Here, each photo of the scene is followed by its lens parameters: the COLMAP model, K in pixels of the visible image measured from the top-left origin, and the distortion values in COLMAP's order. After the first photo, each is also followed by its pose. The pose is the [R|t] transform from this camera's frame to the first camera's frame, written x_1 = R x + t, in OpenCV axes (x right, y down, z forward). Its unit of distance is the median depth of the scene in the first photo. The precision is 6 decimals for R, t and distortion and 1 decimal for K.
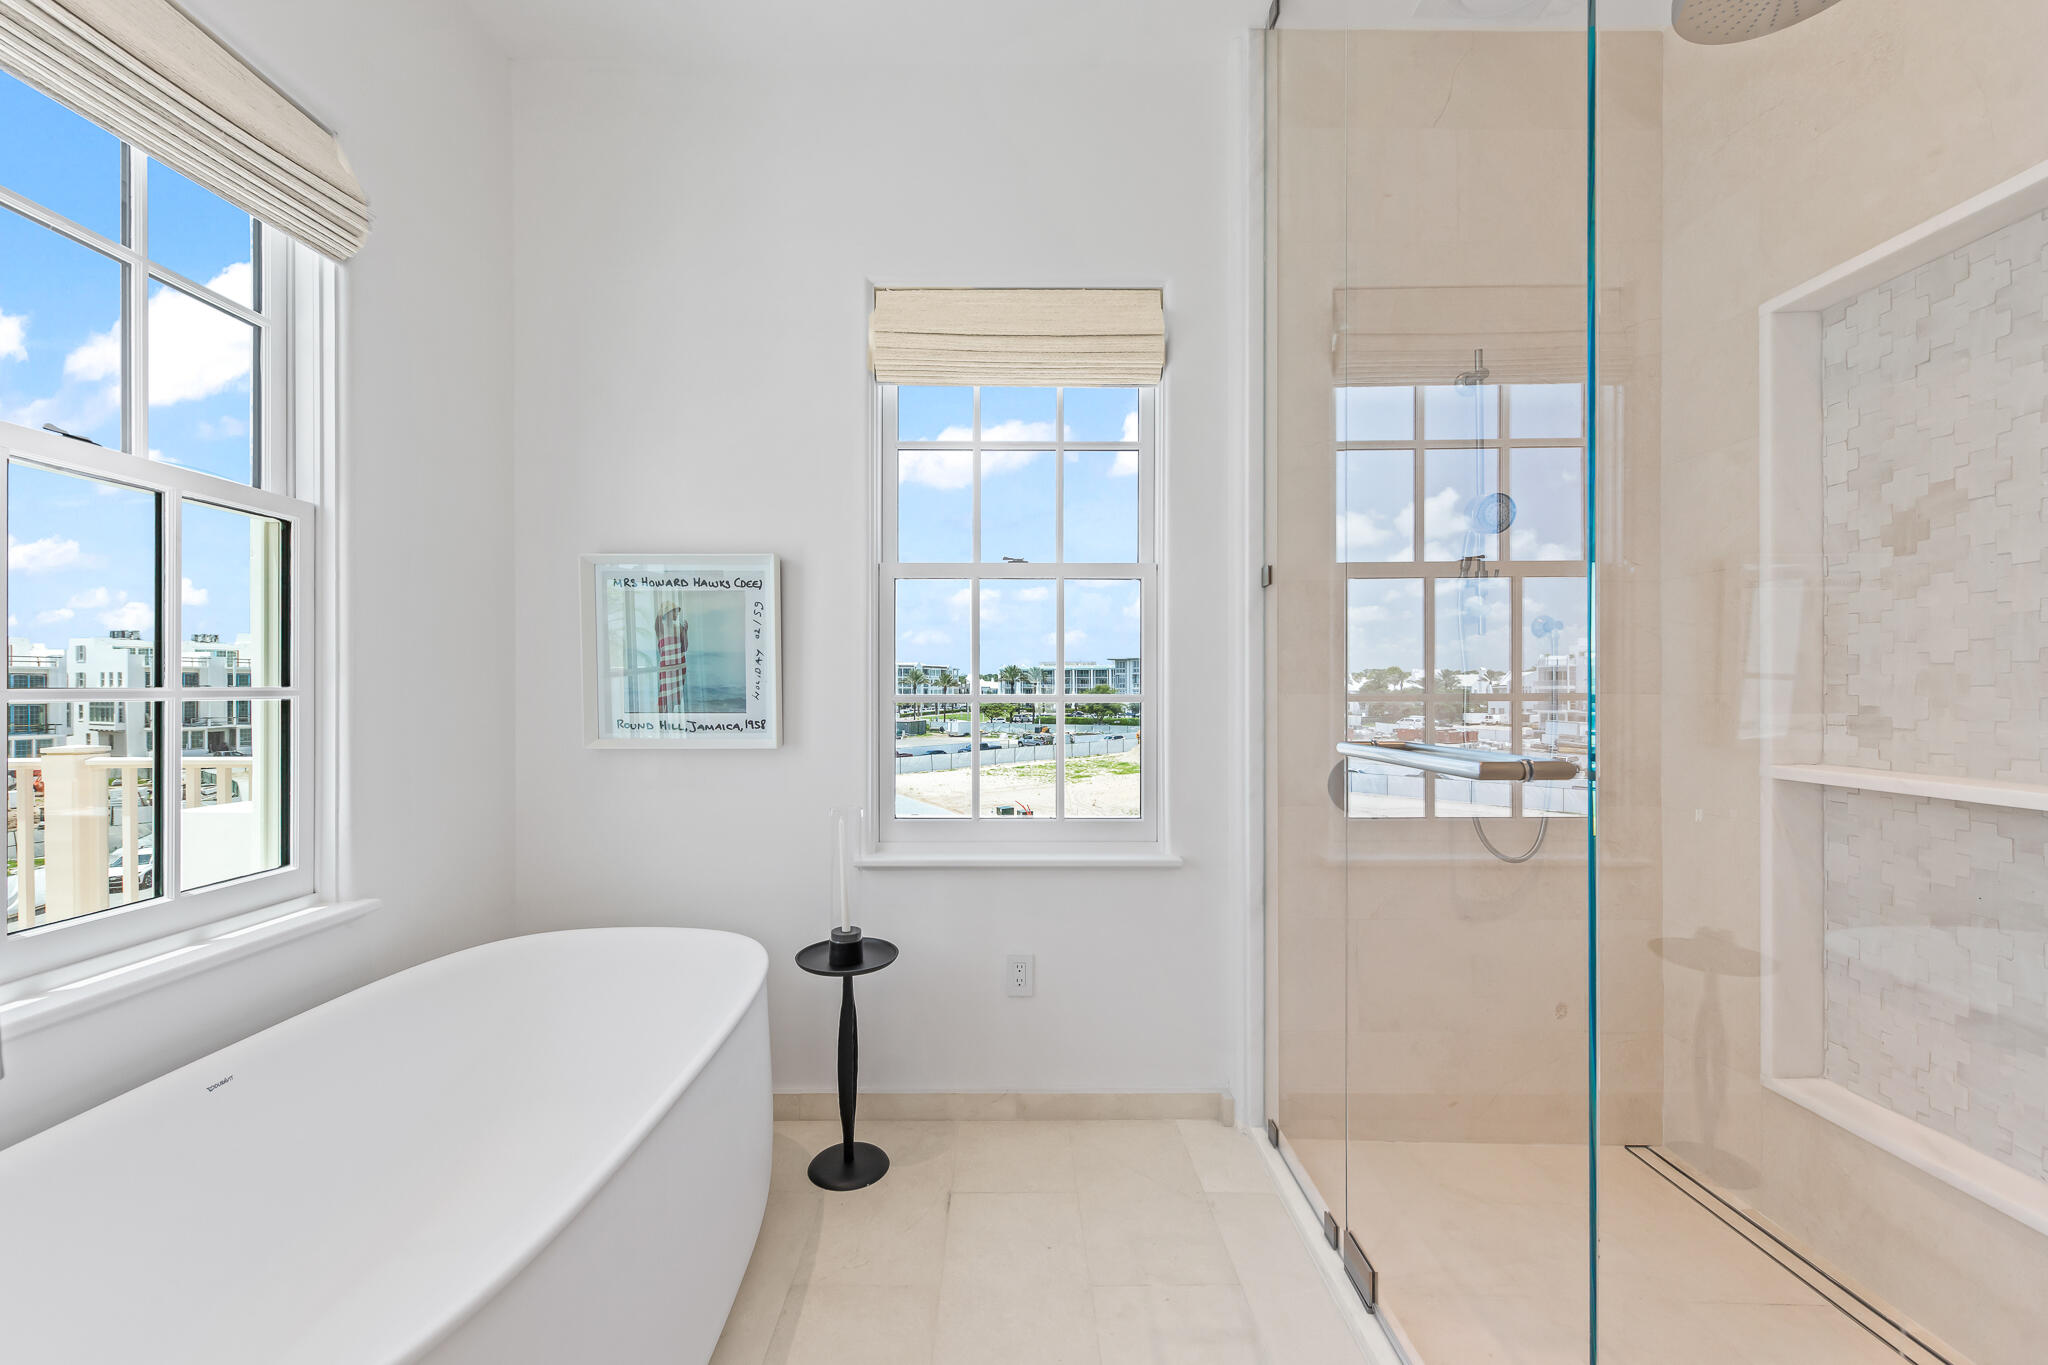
lens RADIAL K [[819.4, 0, 1019.0], [0, 819.4, 685.5], [0, 0, 1]] dist [0.003126, 0.000041]
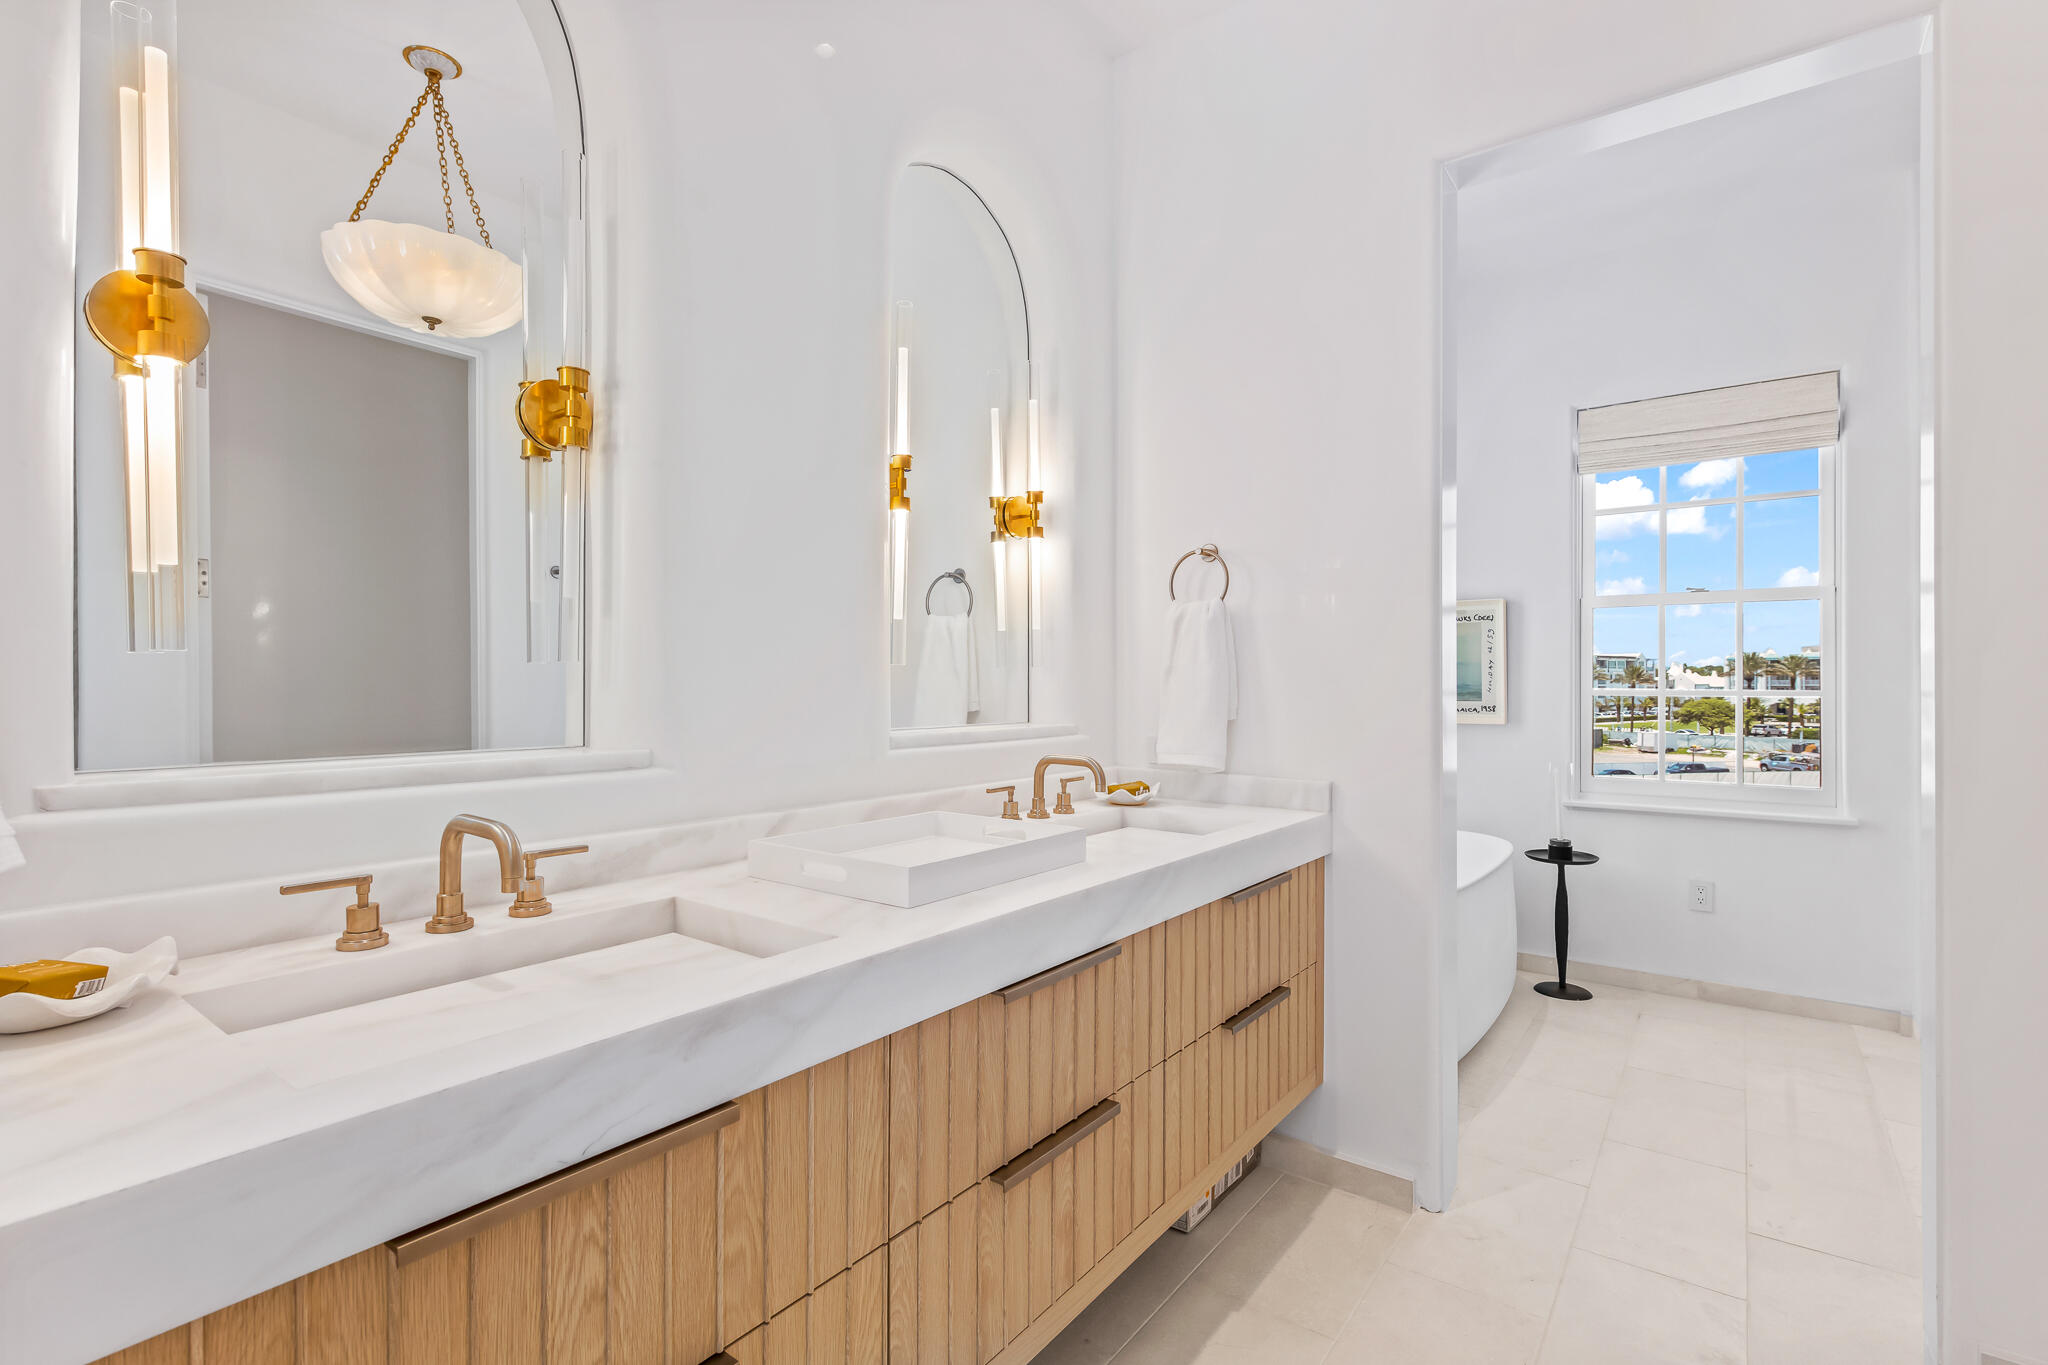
lens RADIAL K [[934.6, 0, 1015.7], [0, 934.6, 684.1], [0, 0, 1]] dist [0.002402, -0.003774]
pose [[0.781776, -0.001195, -0.623558, 0.079903], [0.002031, 0.999998, 0.000631, -0.001769], [0.623556, -0.001760, 0.781777, -0.935039]]
